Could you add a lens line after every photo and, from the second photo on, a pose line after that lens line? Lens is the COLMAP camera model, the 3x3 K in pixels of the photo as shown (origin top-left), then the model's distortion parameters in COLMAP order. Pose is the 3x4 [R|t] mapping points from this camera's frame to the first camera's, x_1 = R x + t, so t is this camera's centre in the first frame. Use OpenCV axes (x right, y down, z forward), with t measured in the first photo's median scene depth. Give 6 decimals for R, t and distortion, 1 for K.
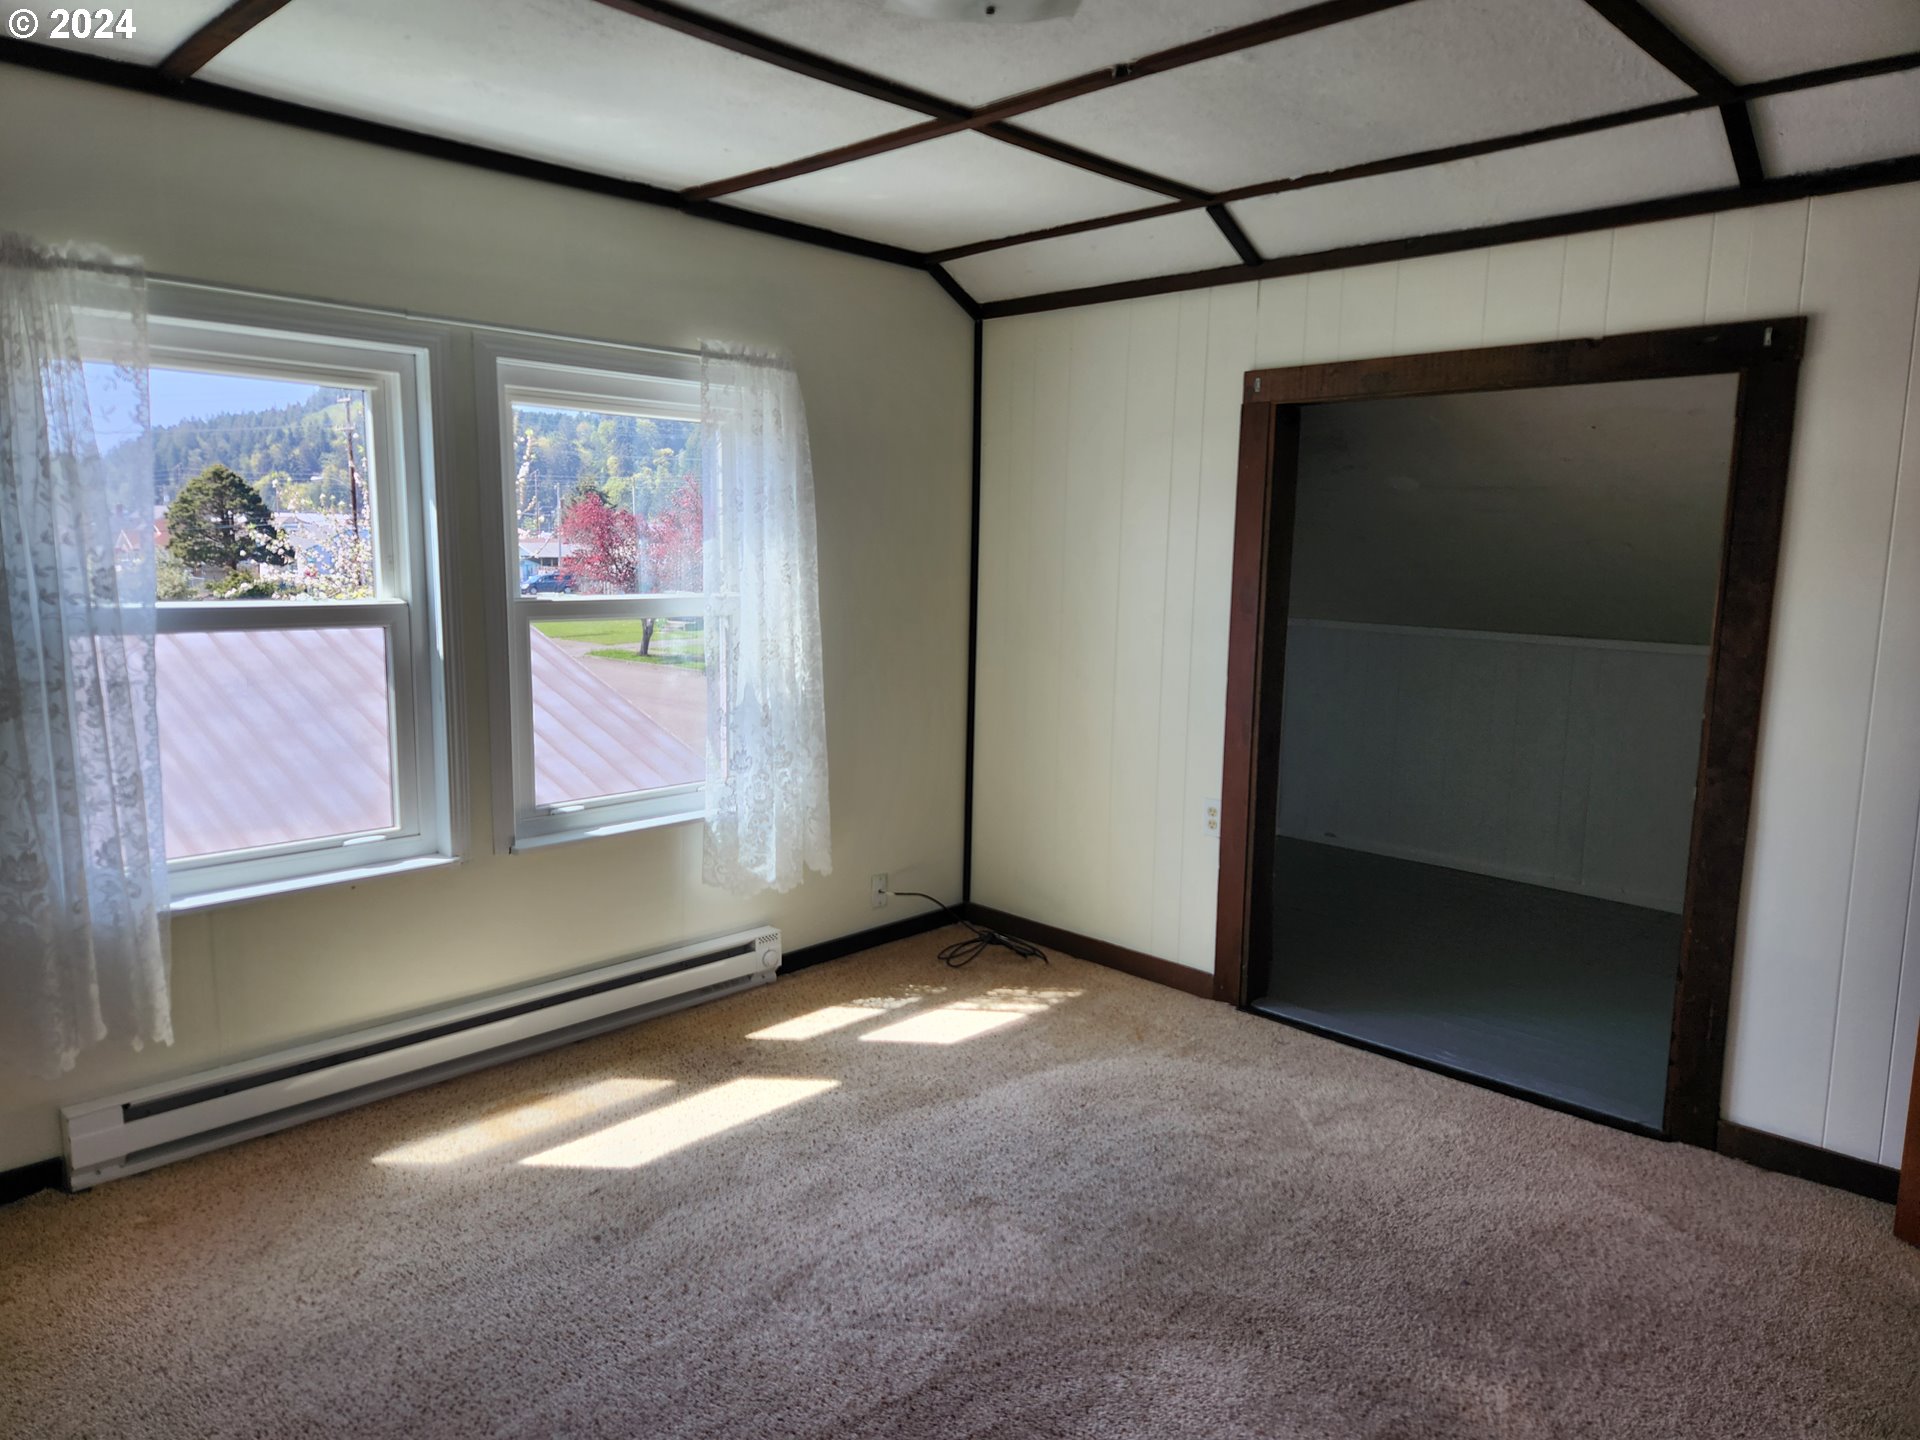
lens RADIAL K [[1276.0, 0, 969.0], [0, 1276.0, 732.1], [0, 0, 1]] dist [0.079228, -0.065186]
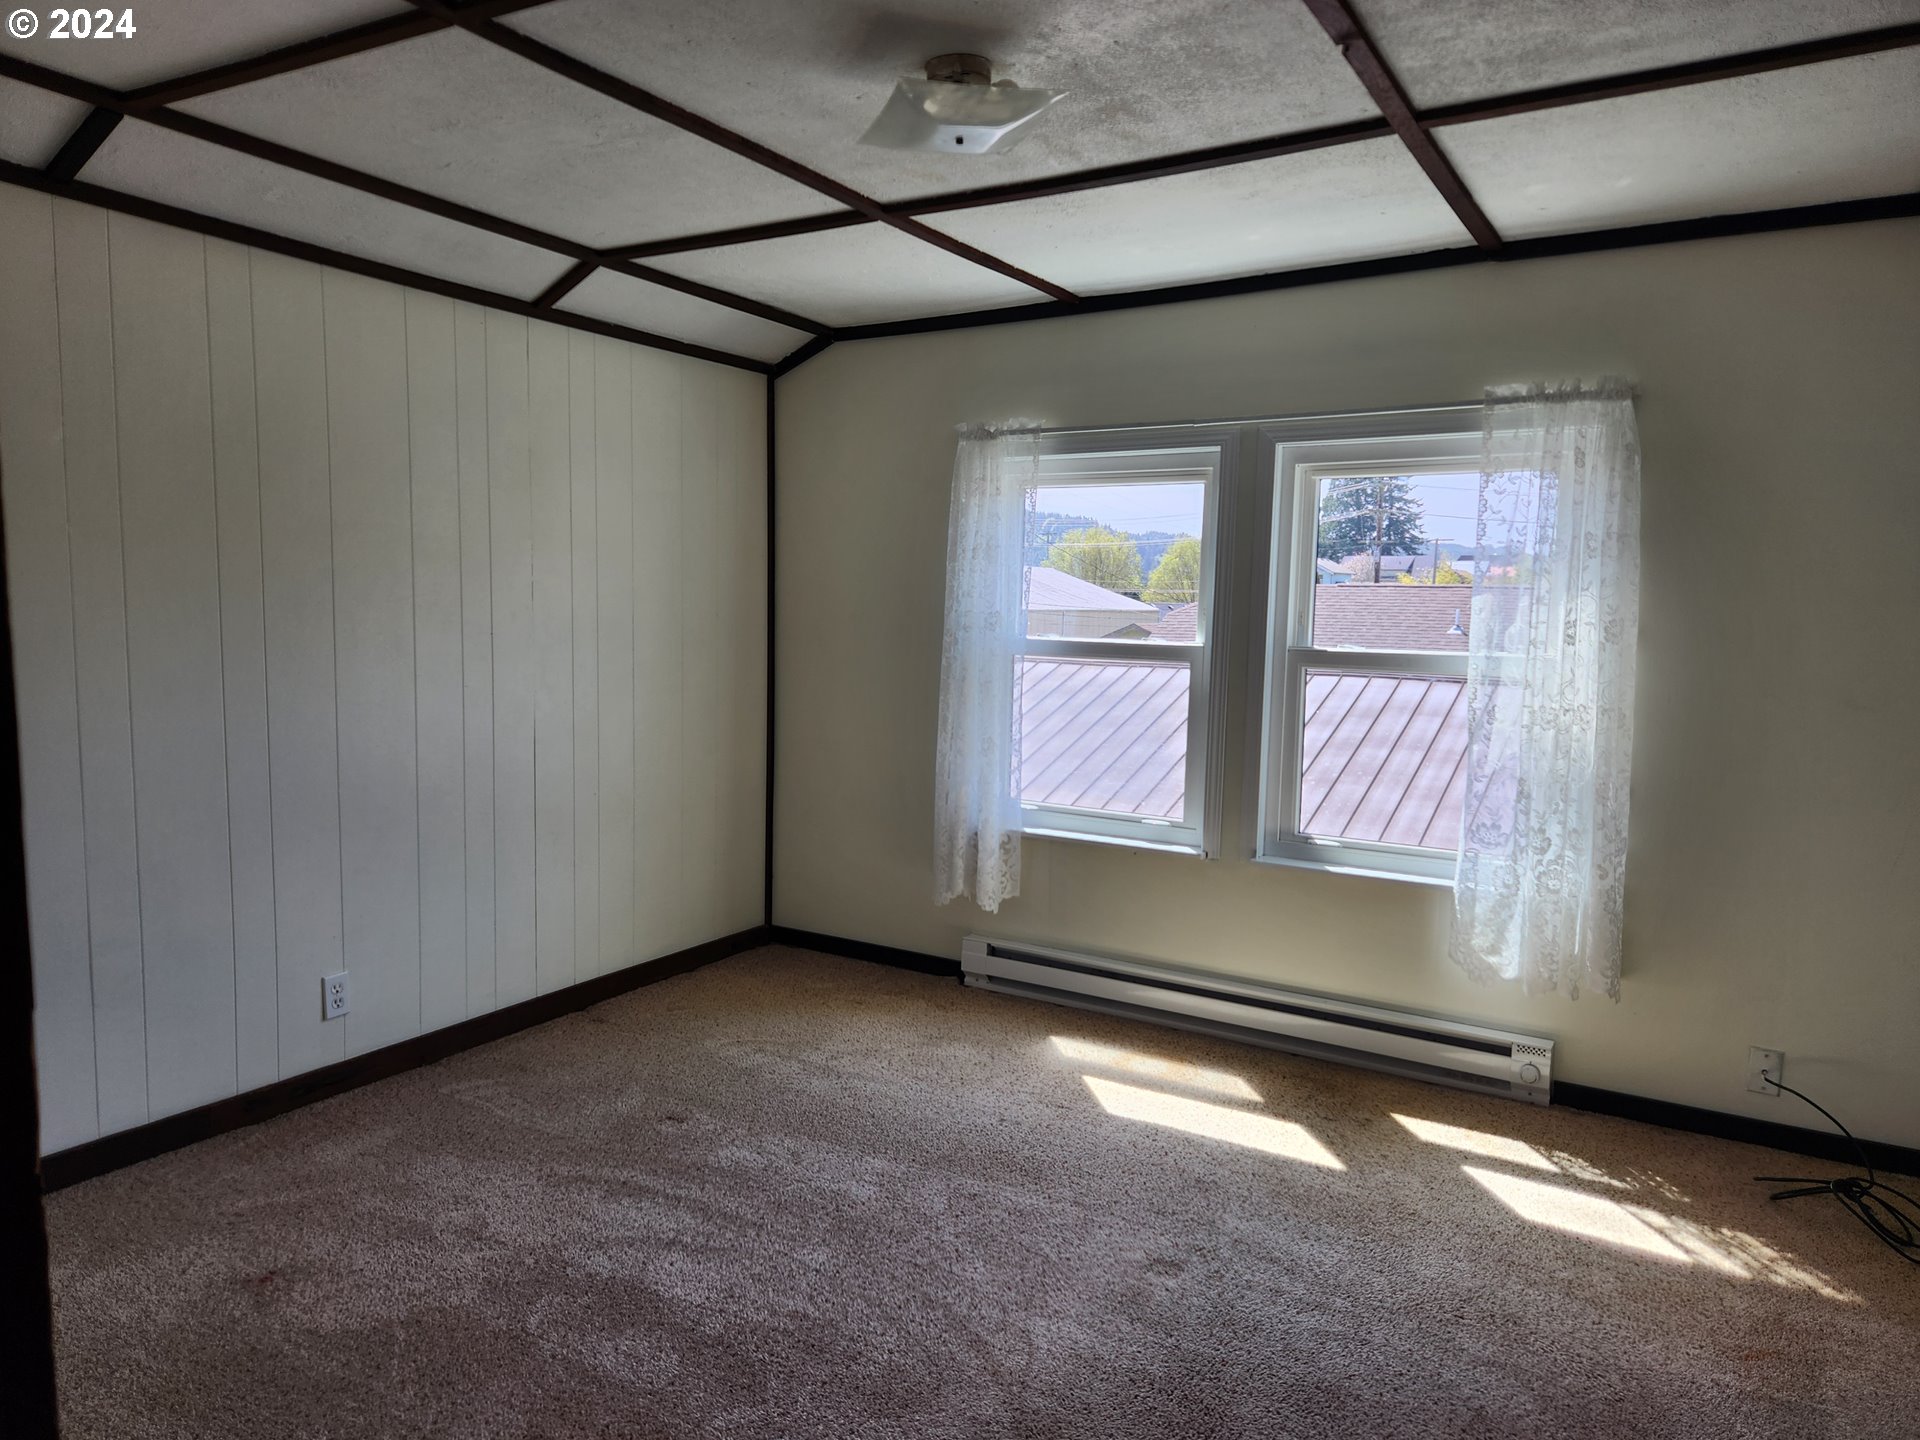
lens RADIAL K [[1276.0, 0, 969.0], [0, 1276.0, 732.1], [0, 0, 1]] dist [0.079228, -0.065186]
pose [[0.221938, 0.088308, -0.971054, 0.658598], [-0.163024, 0.985233, 0.052338, -0.039342], [0.961336, 0.146689, 0.233056, 0.437581]]
